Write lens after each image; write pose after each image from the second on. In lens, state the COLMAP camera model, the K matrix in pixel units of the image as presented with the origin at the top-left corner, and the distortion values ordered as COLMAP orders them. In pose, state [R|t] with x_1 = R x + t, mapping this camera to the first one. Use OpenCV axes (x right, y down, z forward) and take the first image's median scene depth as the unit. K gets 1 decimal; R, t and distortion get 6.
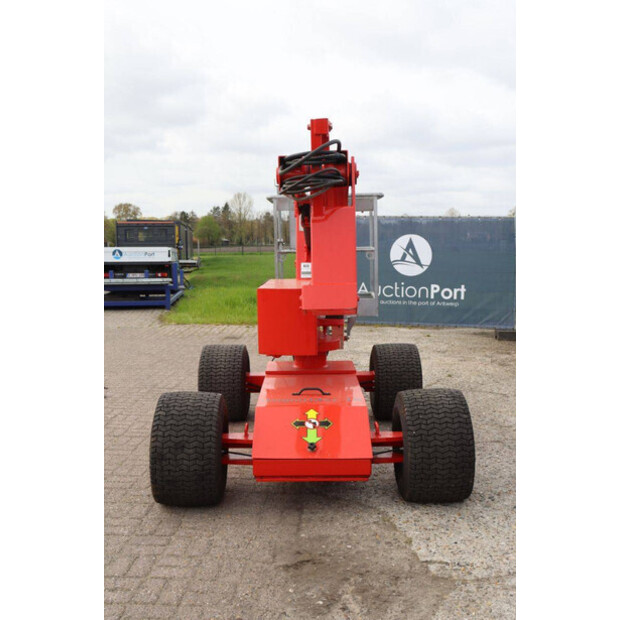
lens RADIAL K [[657.0, 0, 310.0], [0, 657.0, 307.8], [0, 0, 1]] dist [-0.026271, 0.000000]
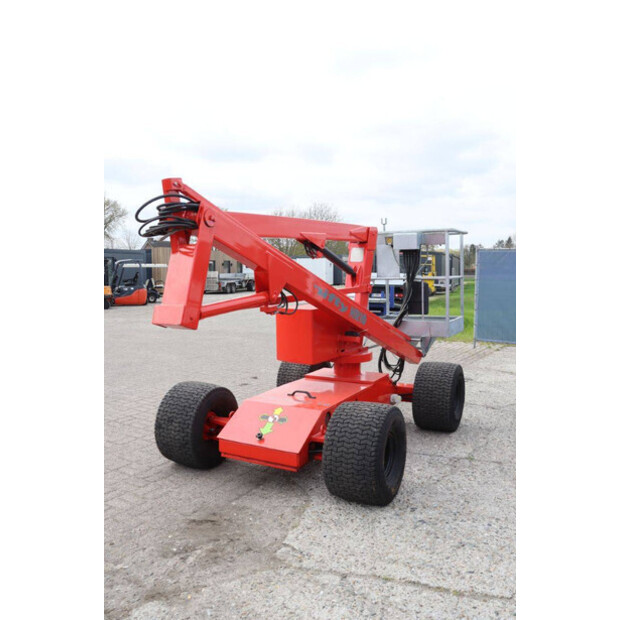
lens RADIAL K [[535.7, 0, 310.2], [0, 535.7, 310.7], [0, 0, 1]] dist [-0.103014, 0.022401]
pose [[0.887422, 0.046093, -0.458647, 0.587768], [-0.056146, 0.998388, -0.008298, -0.024465], [0.457525, 0.033115, 0.888580, 0.154711]]
